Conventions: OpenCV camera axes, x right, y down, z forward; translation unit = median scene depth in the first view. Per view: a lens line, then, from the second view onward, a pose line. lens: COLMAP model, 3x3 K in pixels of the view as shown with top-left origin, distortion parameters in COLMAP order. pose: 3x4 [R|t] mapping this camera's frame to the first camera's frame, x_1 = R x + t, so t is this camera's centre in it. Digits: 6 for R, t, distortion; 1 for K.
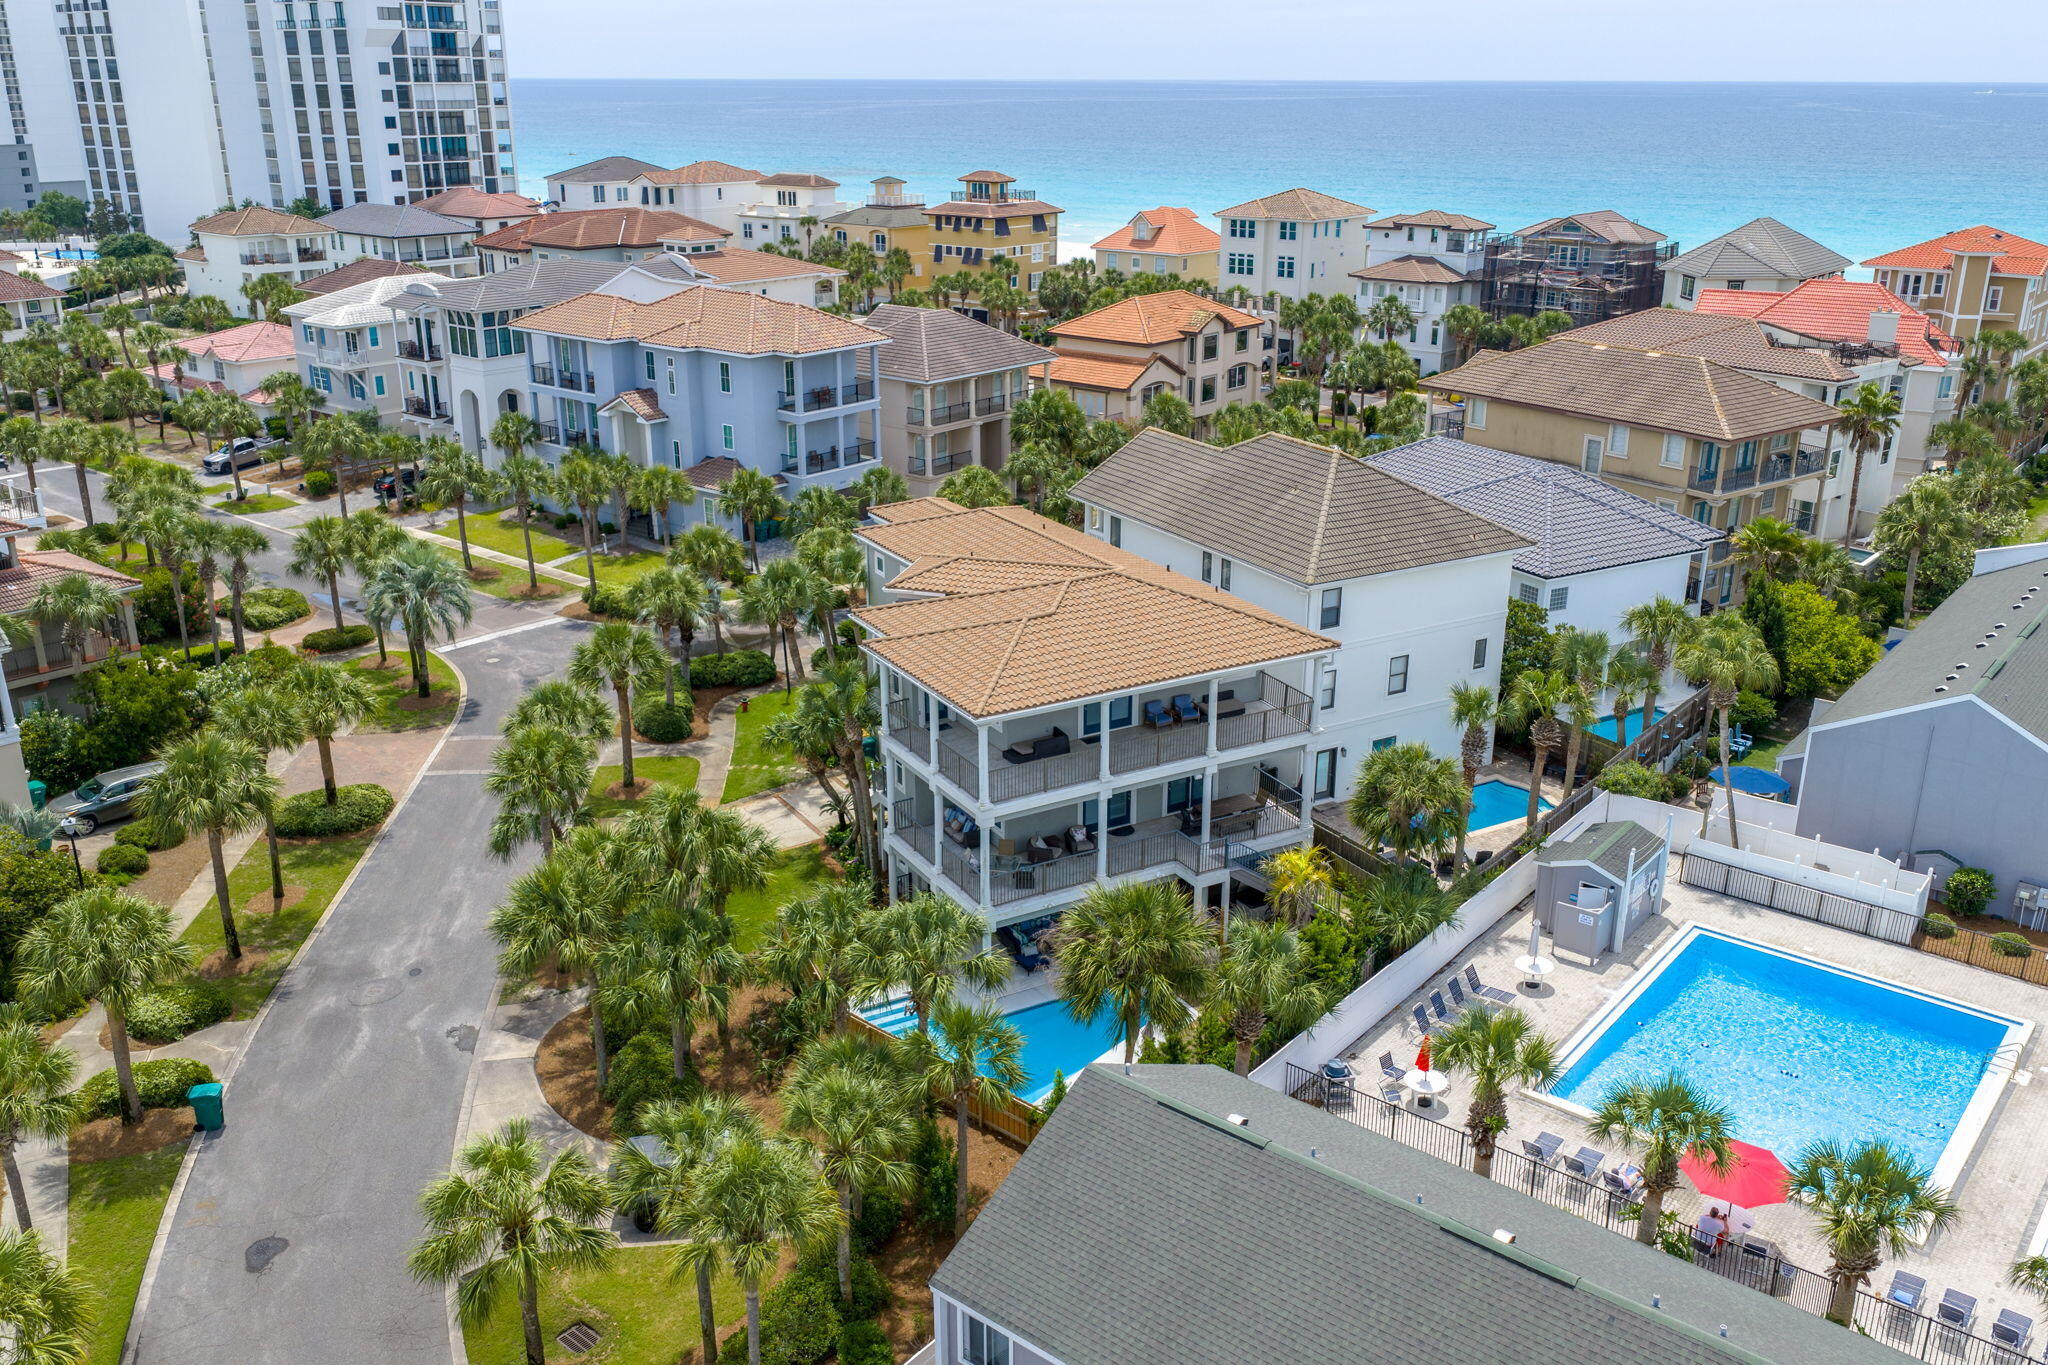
lens RADIAL K [[1702.2, 0, 1029.5], [0, 1702.2, 683.8], [0, 0, 1]] dist [0.018153, -0.031270]
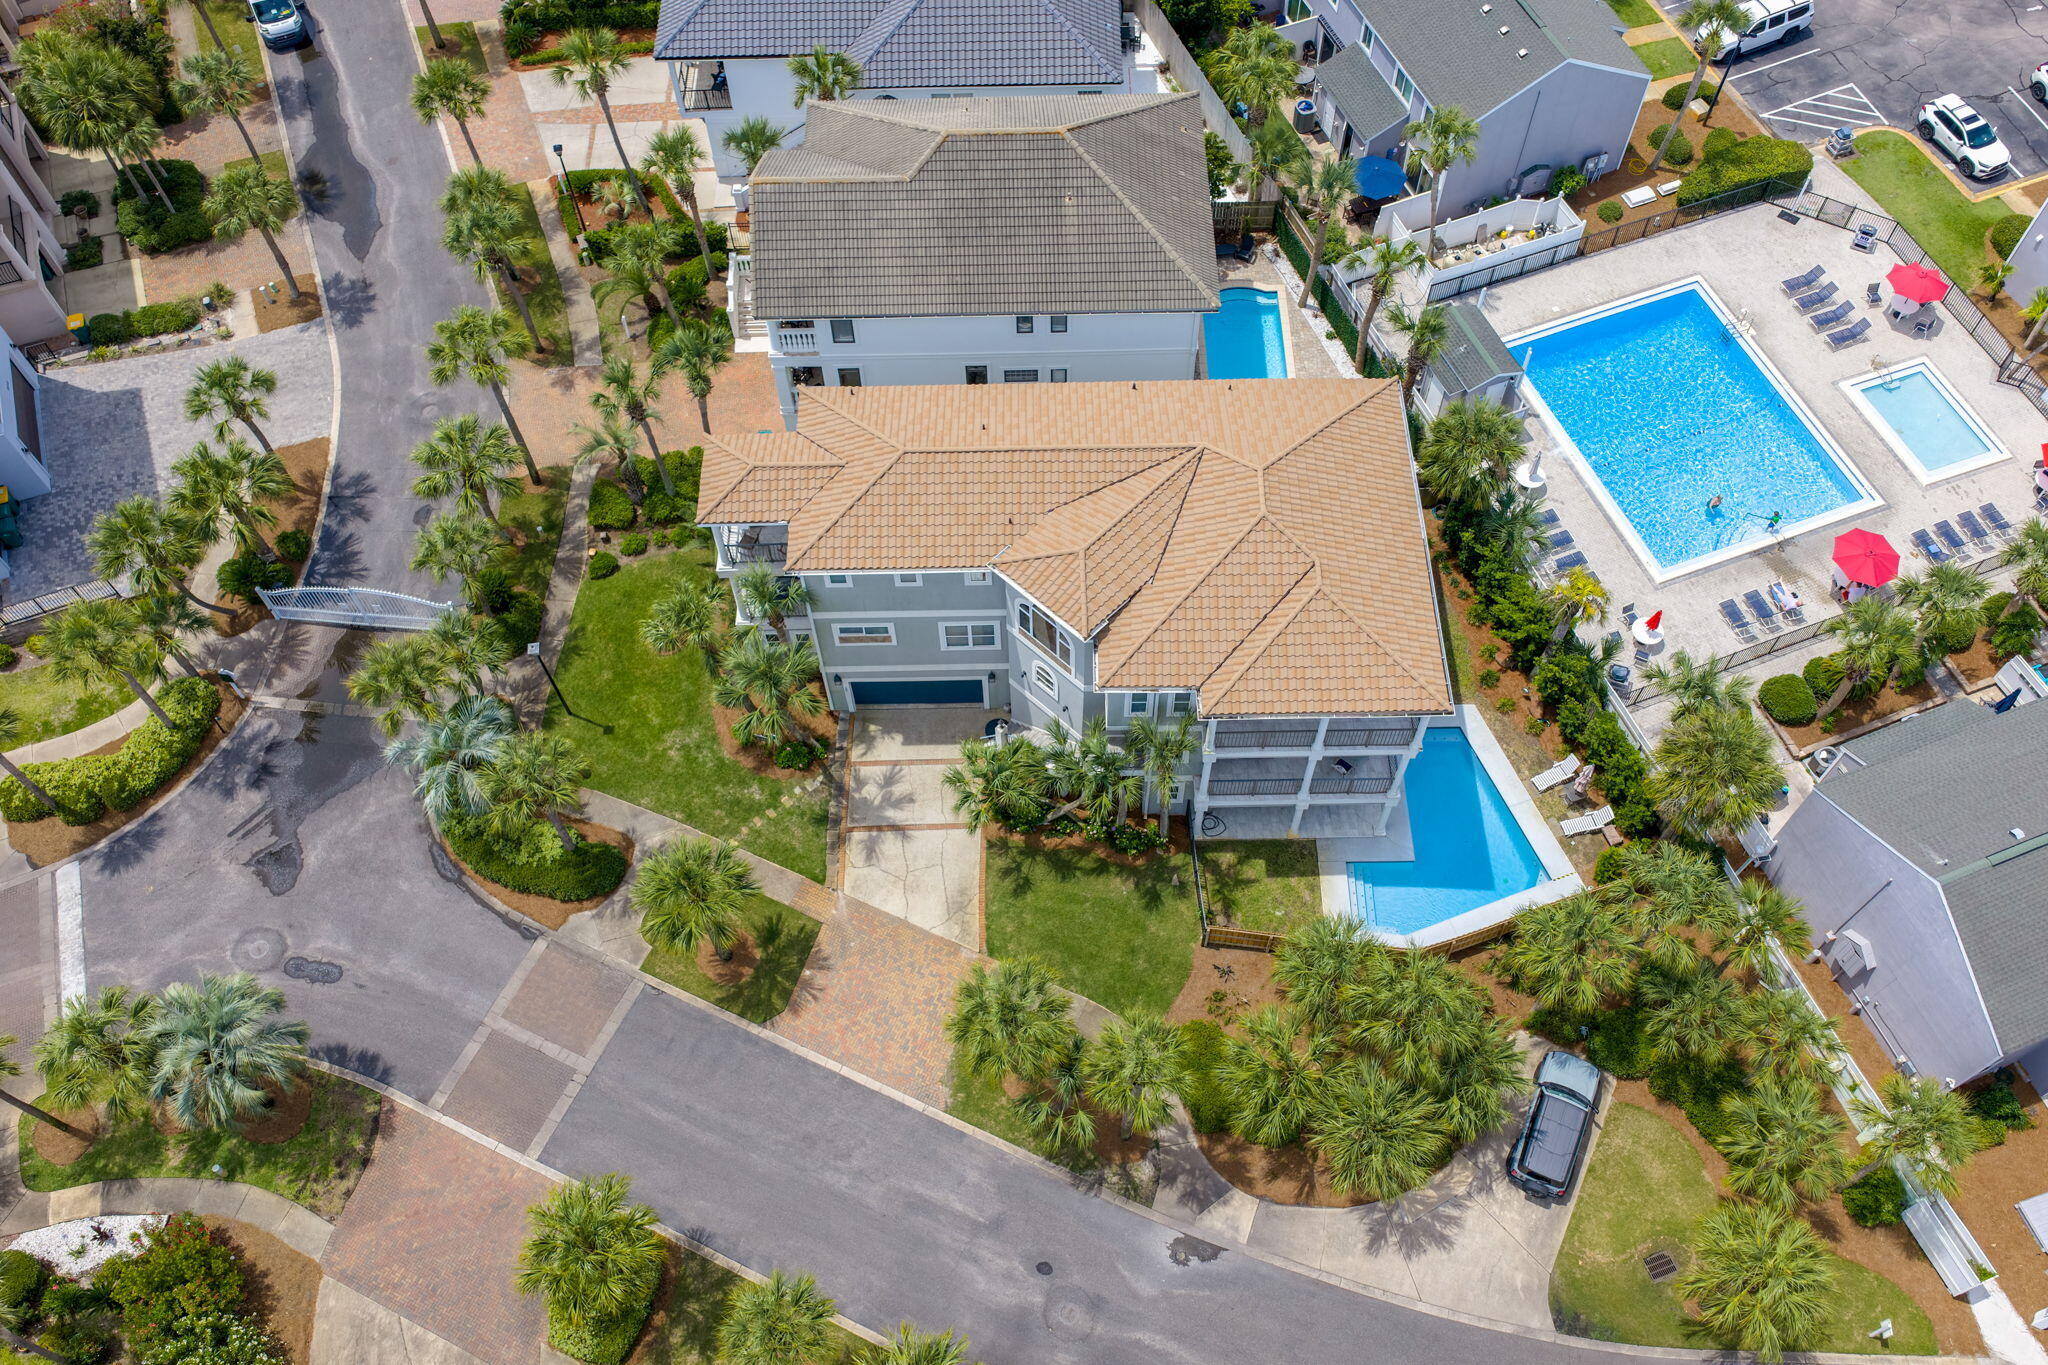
lens RADIAL K [[1702.2, 0, 1031.4], [0, 1702.2, 681.6], [0, 0, 1]] dist [0.018153, -0.031270]
pose [[0.489795, -0.752017, 0.441103, -0.182002], [0.306596, 0.622201, 0.720323, -0.248856], [-0.816149, -0.217570, 0.535316, 0.188155]]
